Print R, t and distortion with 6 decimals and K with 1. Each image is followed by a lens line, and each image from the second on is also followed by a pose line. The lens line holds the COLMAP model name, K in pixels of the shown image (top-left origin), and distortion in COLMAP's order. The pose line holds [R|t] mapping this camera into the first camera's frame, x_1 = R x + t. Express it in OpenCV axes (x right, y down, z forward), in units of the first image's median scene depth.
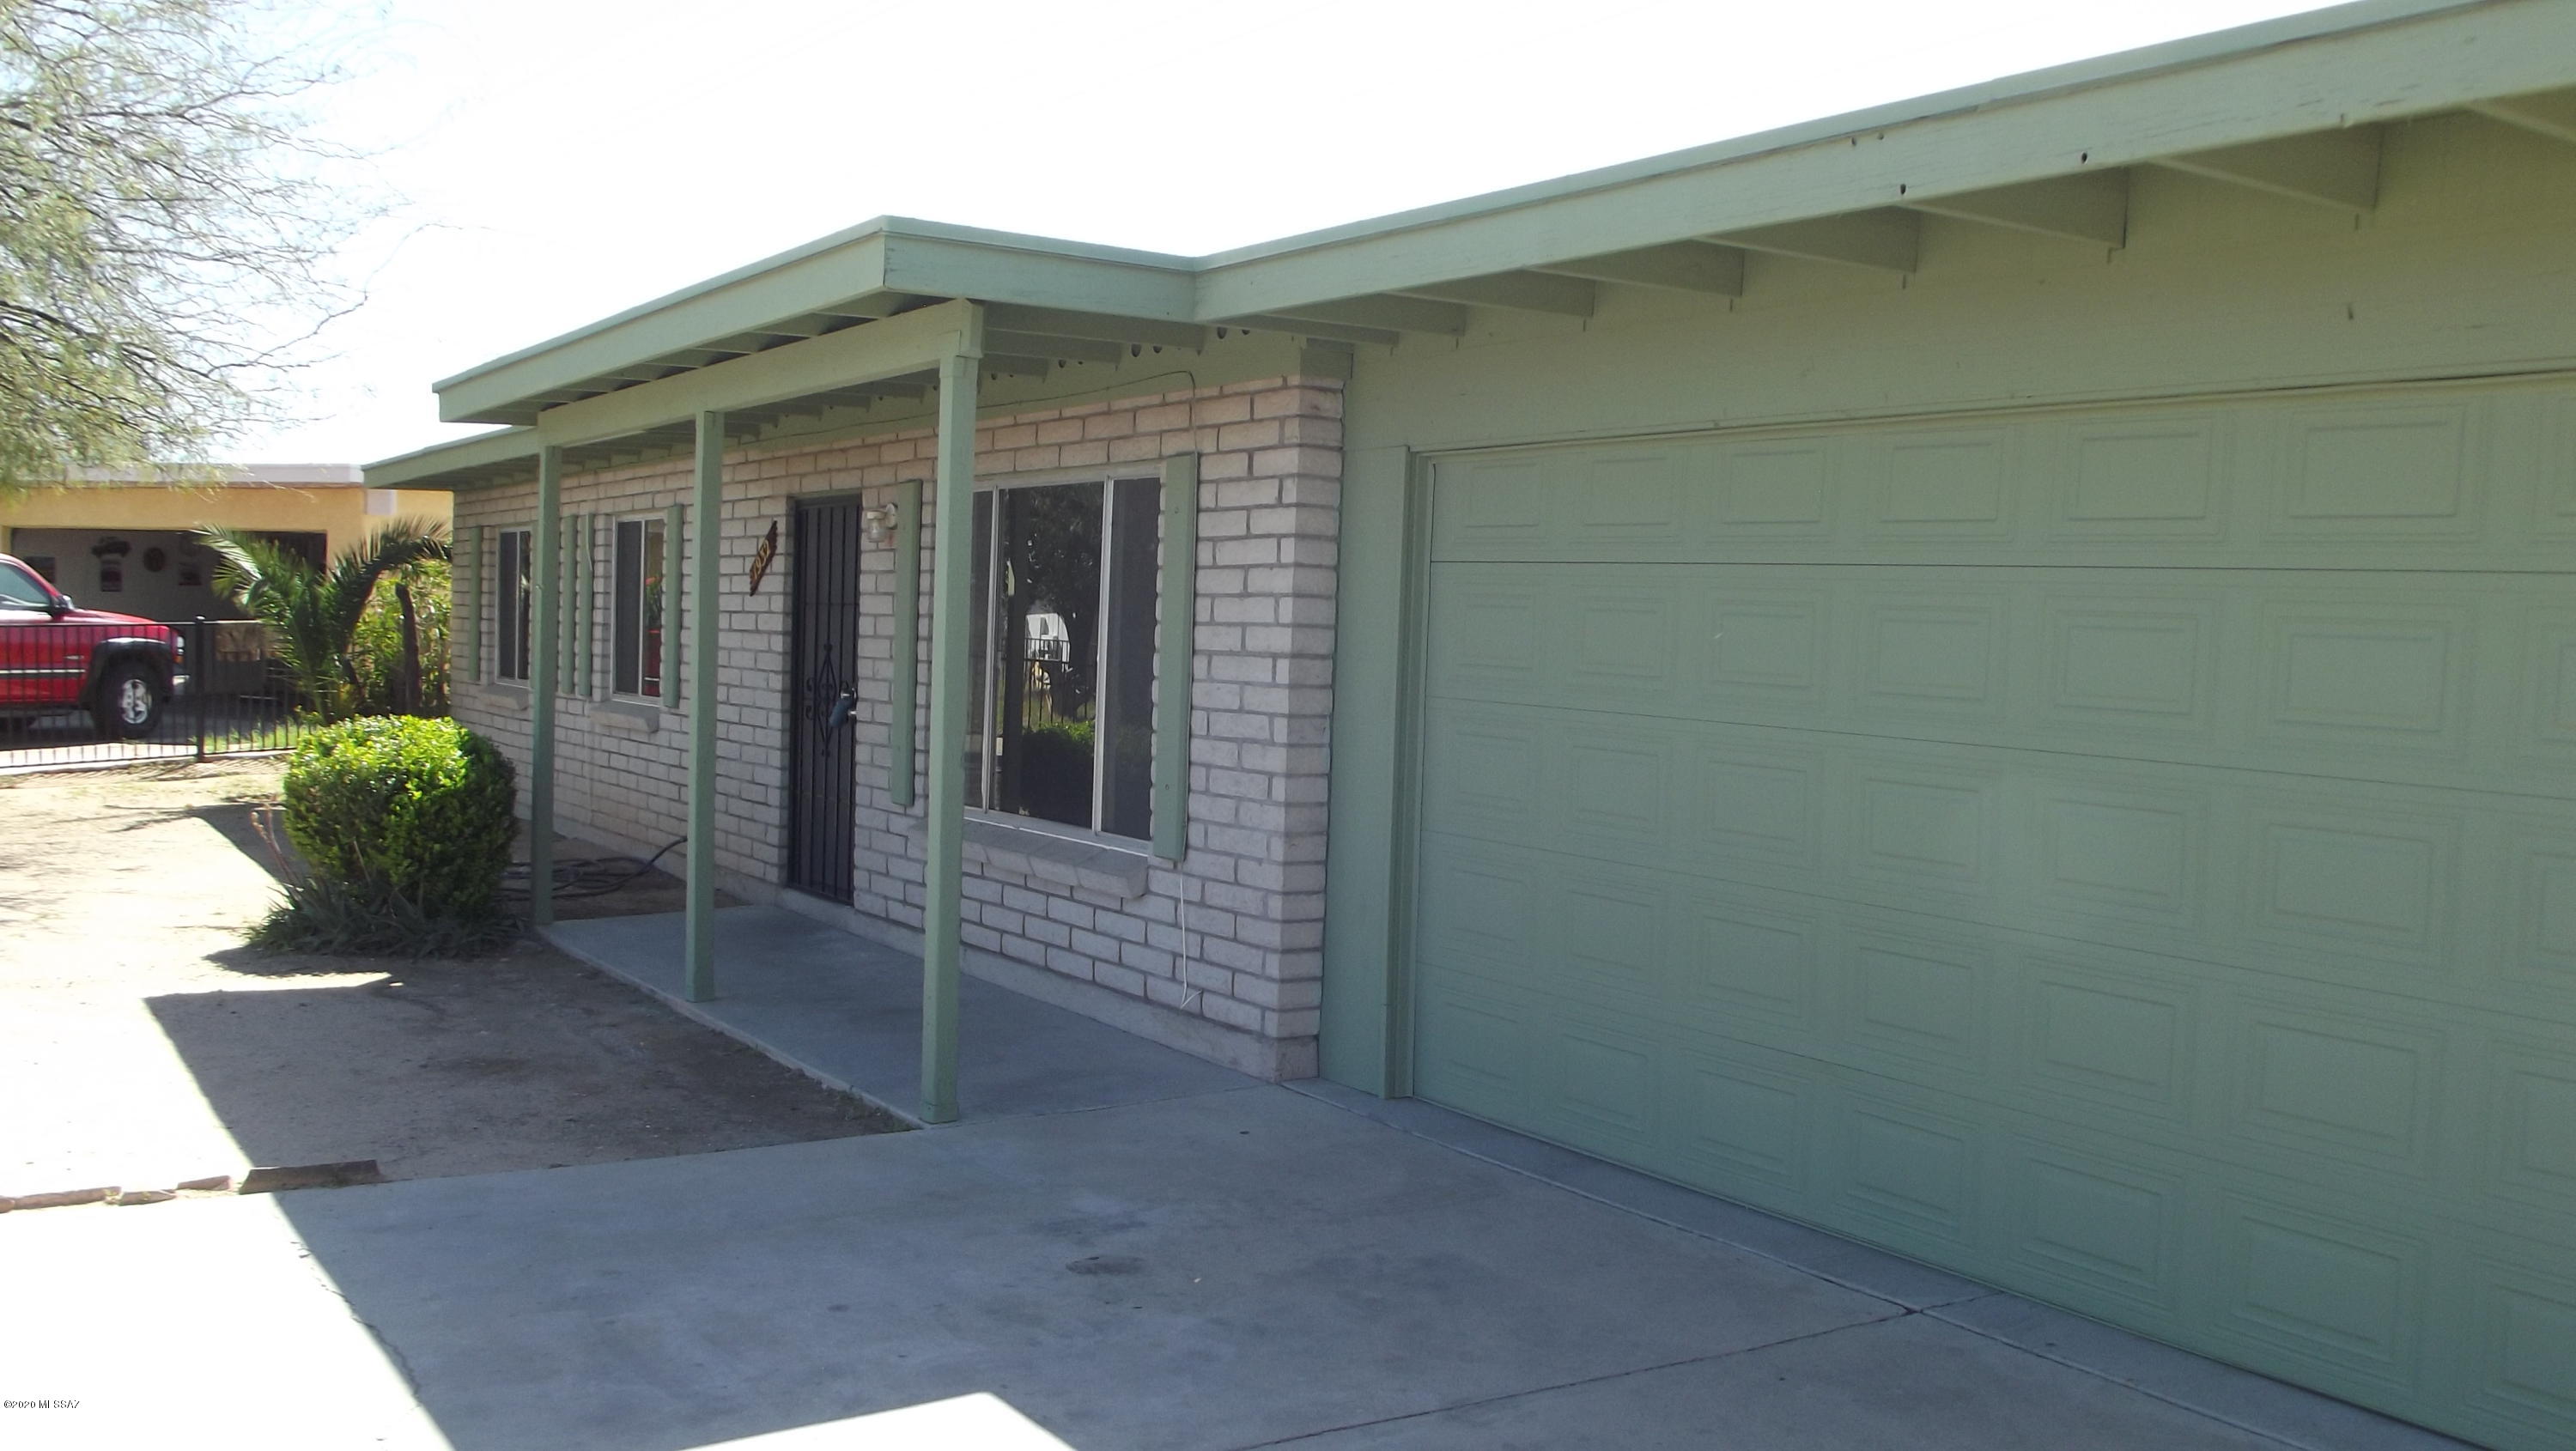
lens RADIAL K [[2102.6, 0, 1286.7], [0, 2102.6, 737.4], [0, 0, 1]] dist [-0.085020, 0.061031]
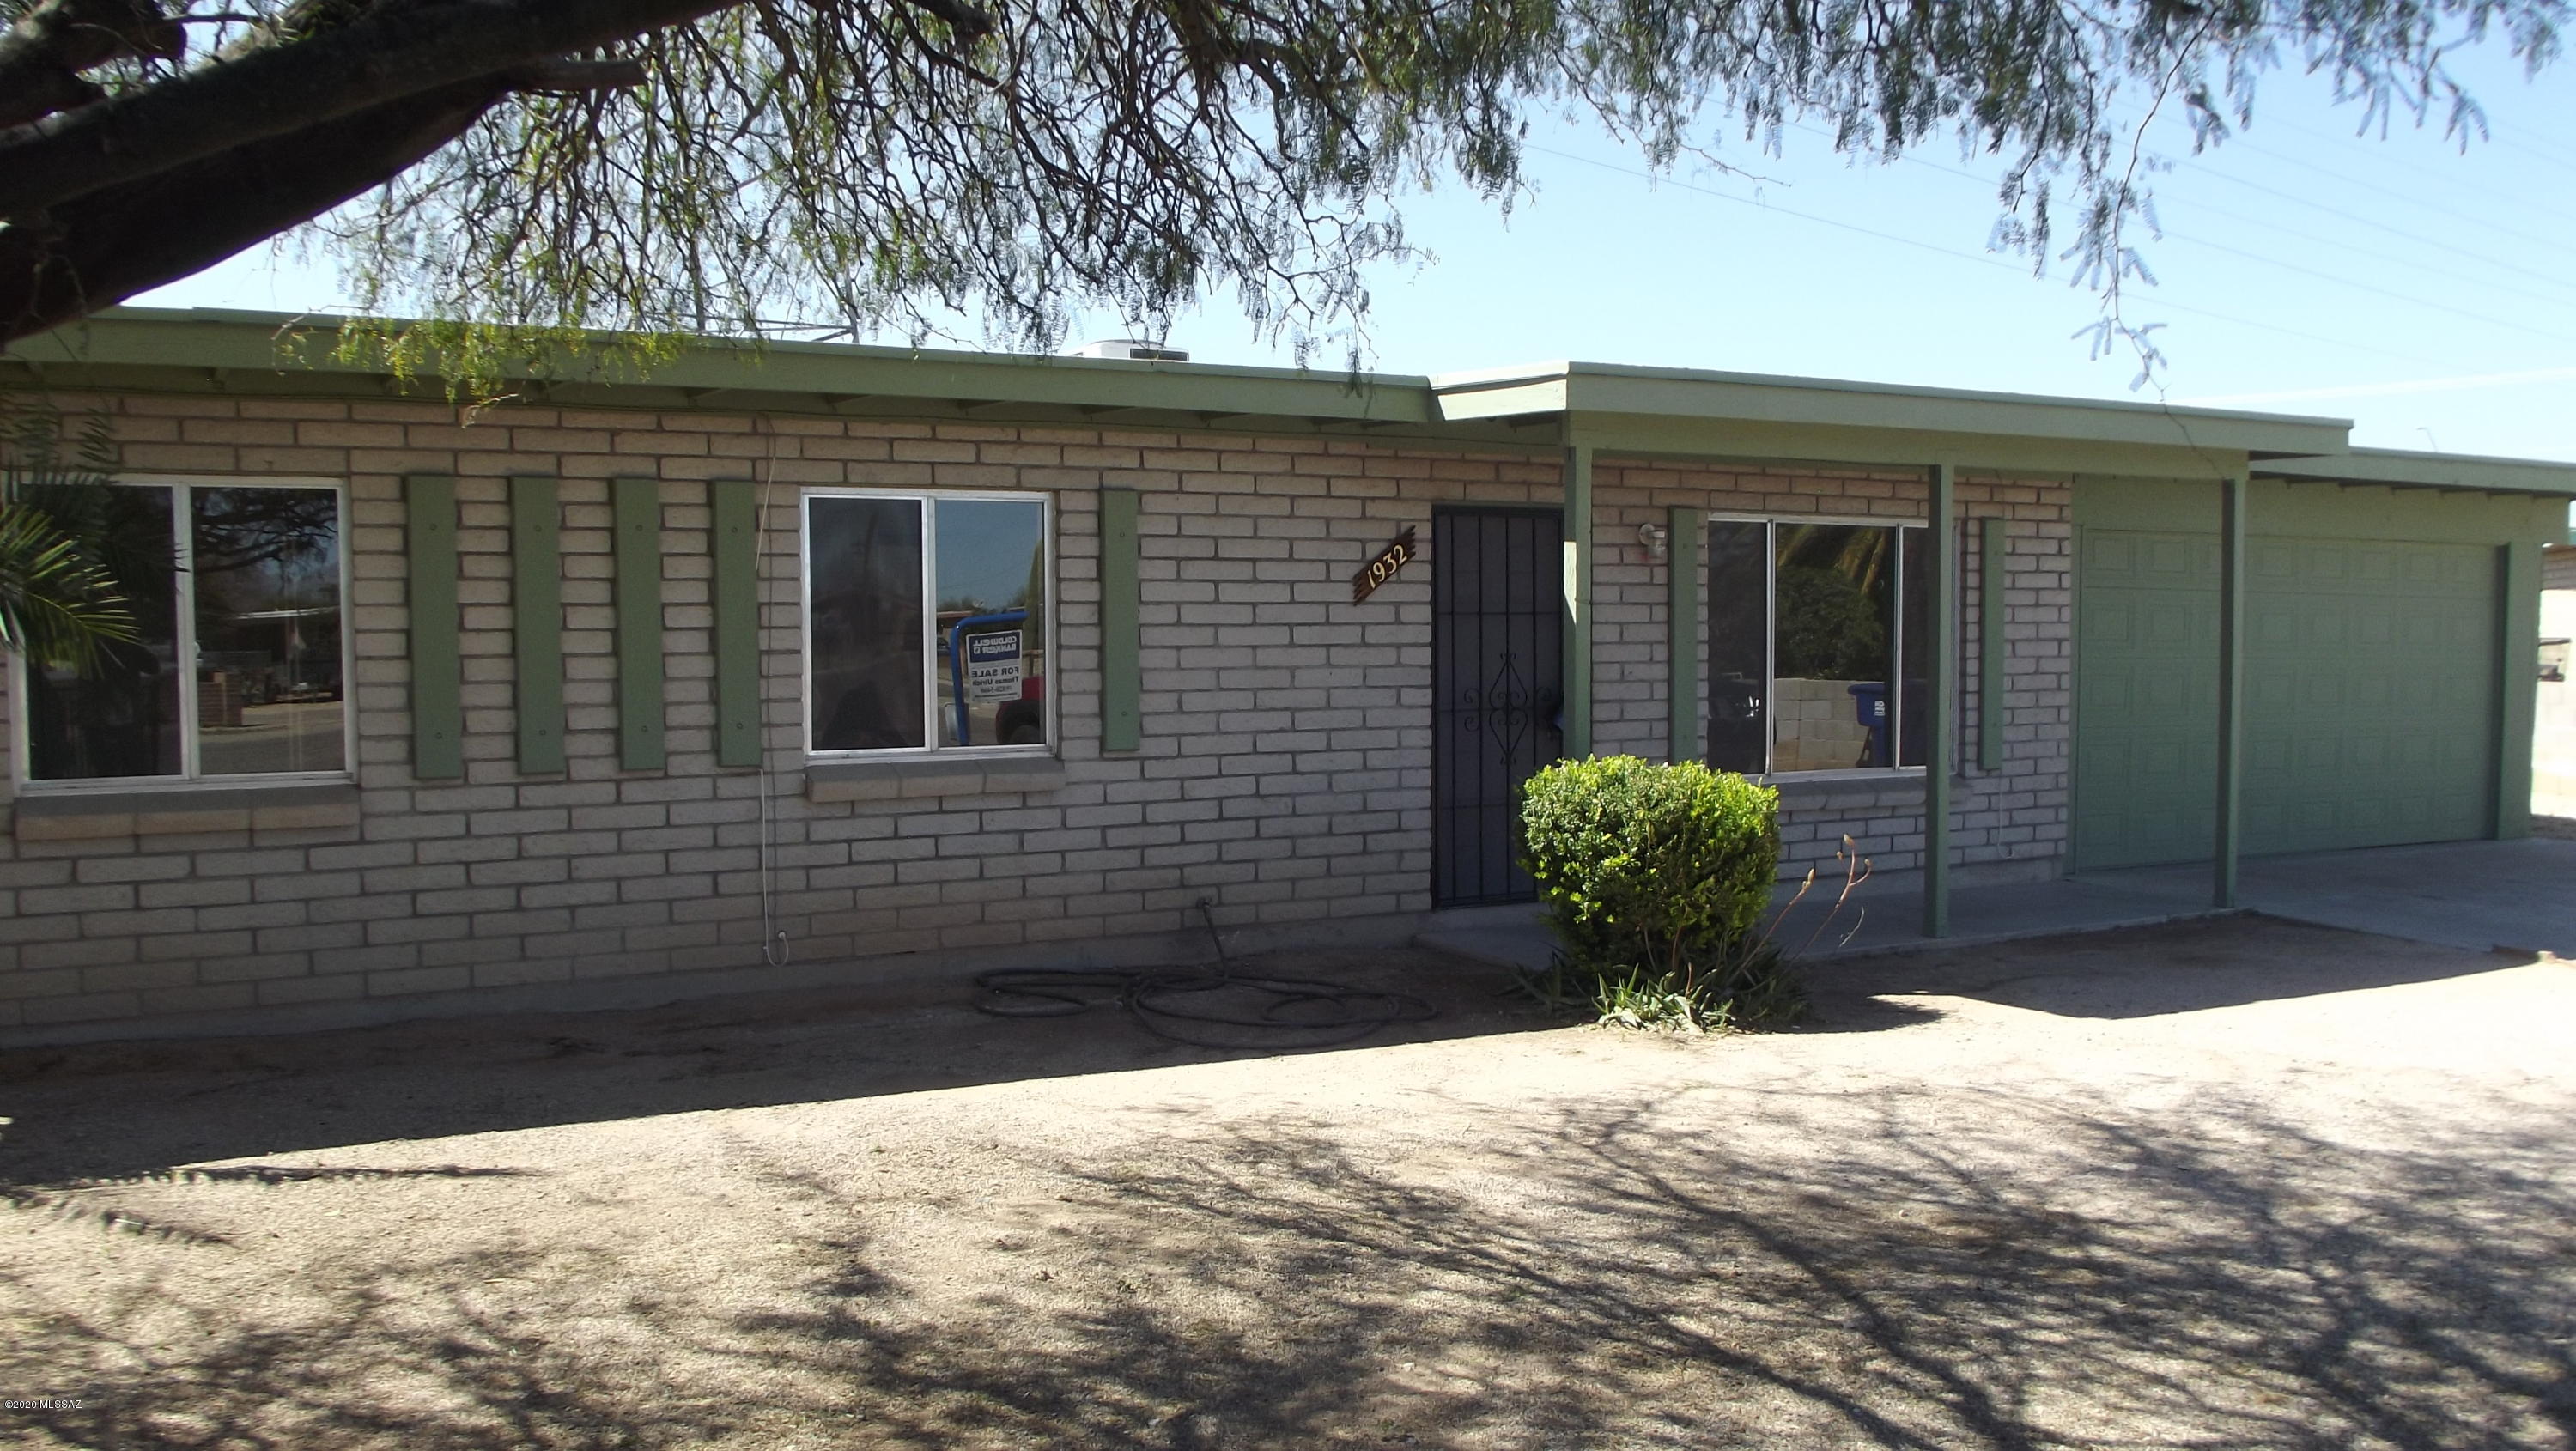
lens RADIAL K [[2164.4, 0, 1249.0], [0, 2164.4, 753.5], [0, 0, 1]] dist [-0.072530, 0.066163]
pose [[0.095590, -0.090093, 0.991335, -1.785522], [0.056145, 0.994798, 0.084994, -0.129588], [-0.993836, 0.047534, 0.100151, 1.435618]]
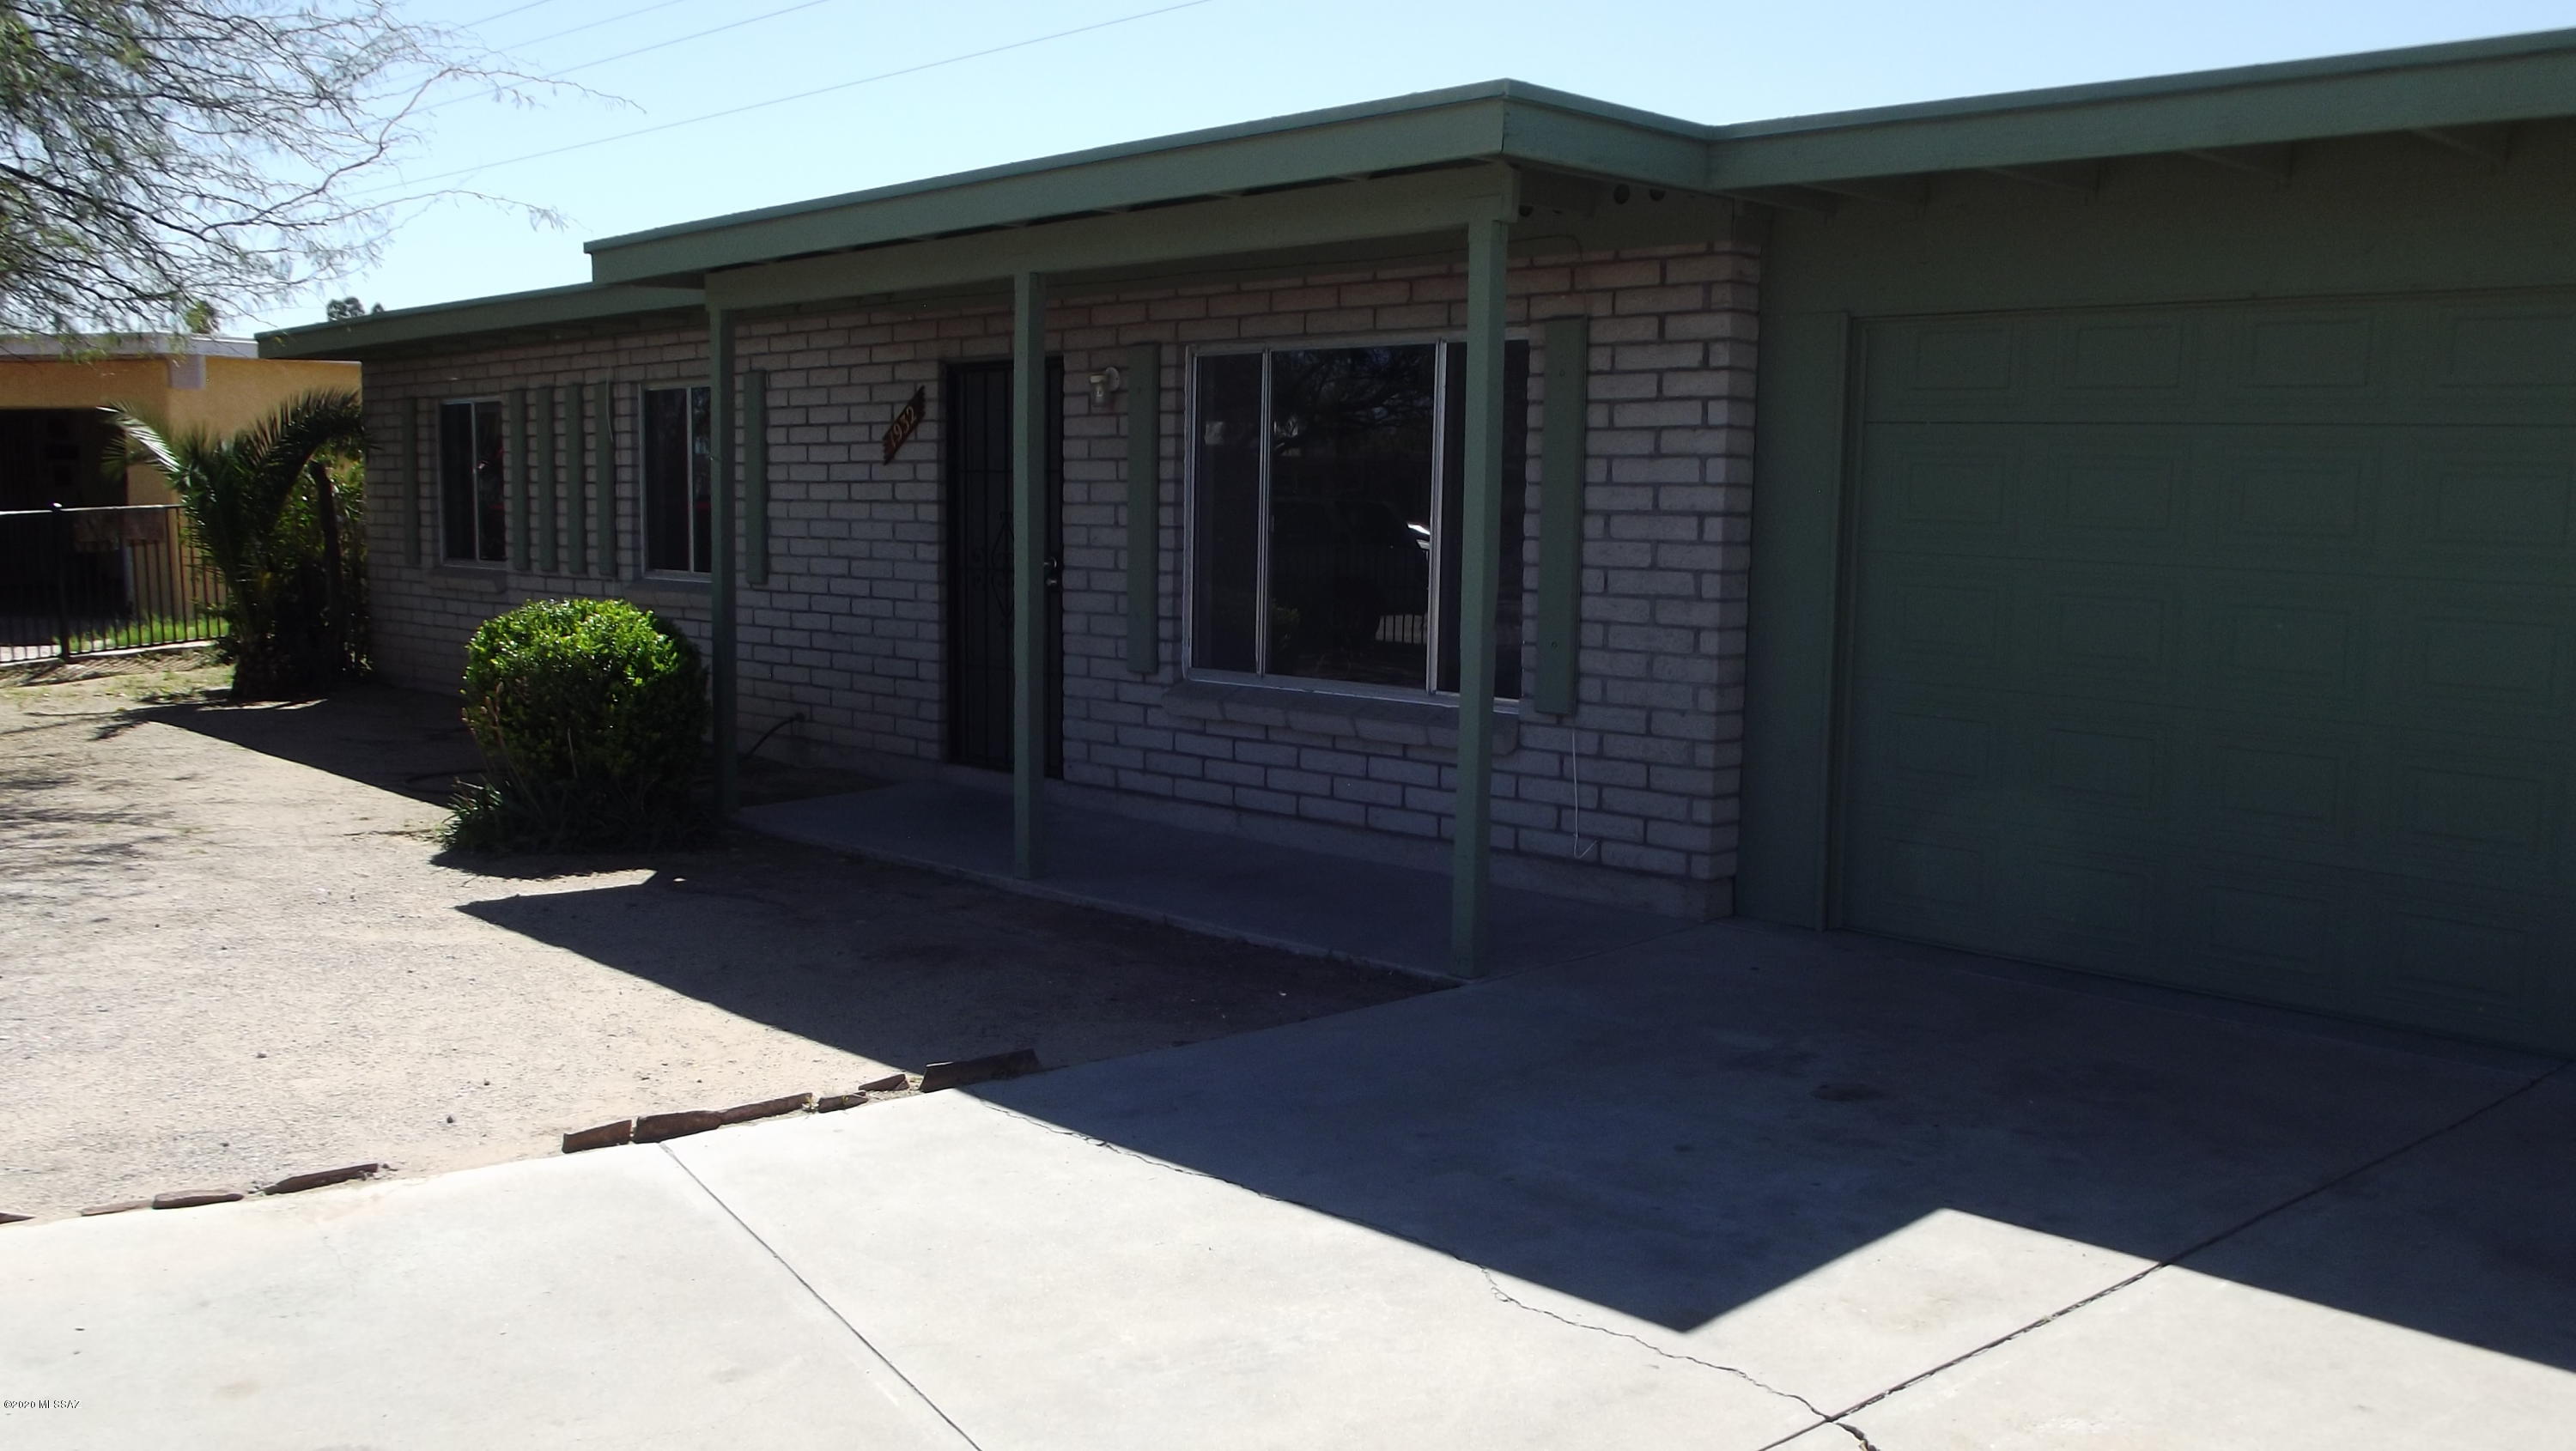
lens RADIAL K [[2101.8, 0, 1271.6], [0, 2101.8, 769.8], [0, 0, 1]] dist [-0.093552, -0.000020]
pose [[0.984042, -0.041829, 0.172952, -0.380897], [0.027449, 0.996027, 0.084718, -0.006217], [-0.175808, -0.078618, 0.981280, 0.013408]]
